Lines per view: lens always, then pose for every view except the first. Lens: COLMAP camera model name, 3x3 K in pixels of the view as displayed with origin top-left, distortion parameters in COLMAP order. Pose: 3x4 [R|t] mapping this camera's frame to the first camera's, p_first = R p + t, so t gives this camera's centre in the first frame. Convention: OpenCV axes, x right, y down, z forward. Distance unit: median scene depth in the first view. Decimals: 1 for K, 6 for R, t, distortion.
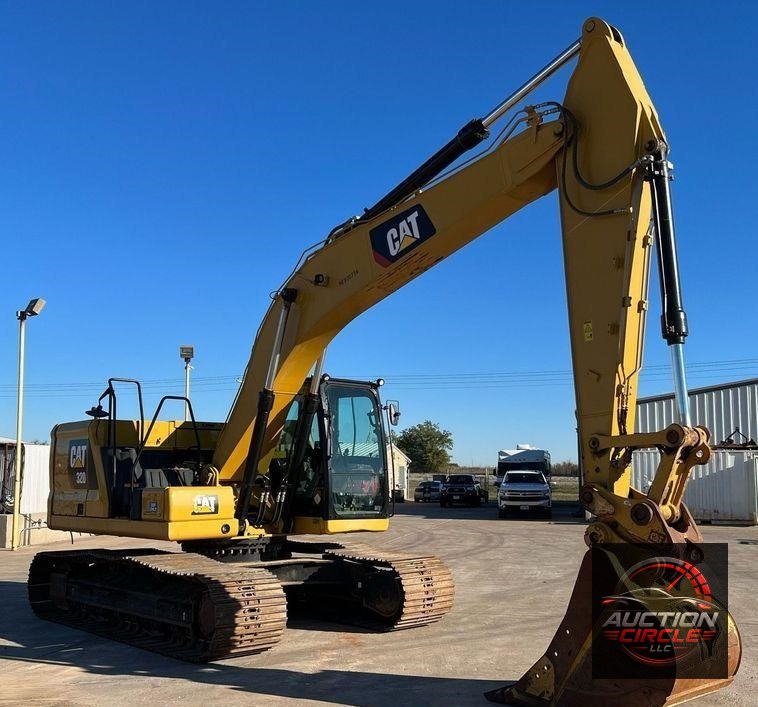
lens RADIAL K [[898.3, 0, 379.8], [0, 898.3, 348.7], [0, 0, 1]] dist [0.049424, 0.000000]
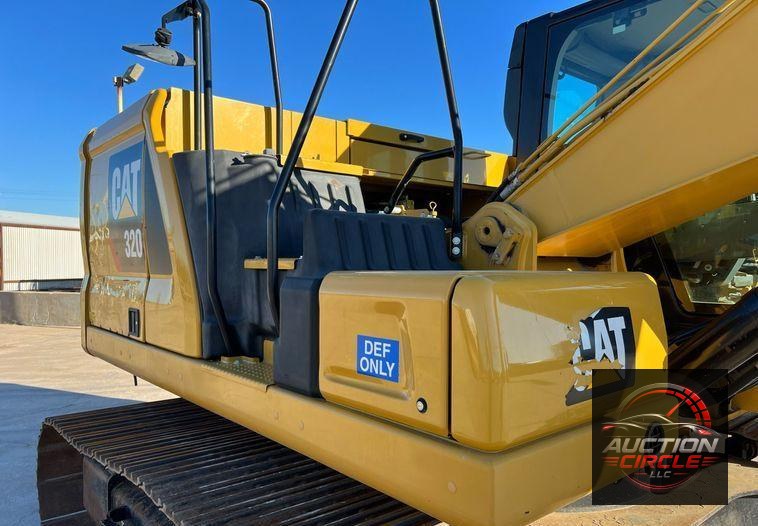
lens RADIAL K [[575.4, 0, 376.3], [0, 575.4, 269.7], [0, 0, 1]] dist [0.015578, -0.032368]
pose [[0.999589, 0.009347, -0.027118, -0.223883], [-0.004984, 0.987631, 0.156717, 0.117637], [0.028248, -0.156518, 0.987271, 0.776306]]
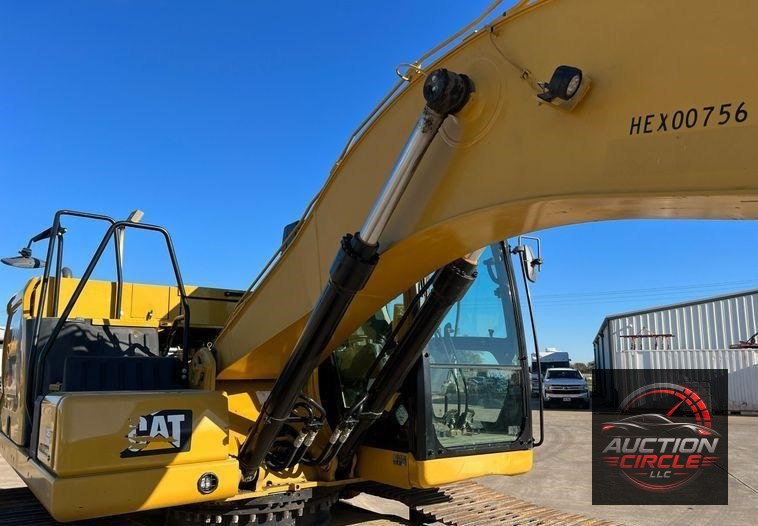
lens RADIAL K [[575.4, 0, 381.1], [0, 575.4, 267.0], [0, 0, 1]] dist [0.015578, -0.032368]
pose [[0.996783, -0.015708, -0.078596, -0.052367], [0.012415, 0.999032, -0.042204, 0.093691], [0.079183, 0.041093, 0.996013, 0.648405]]
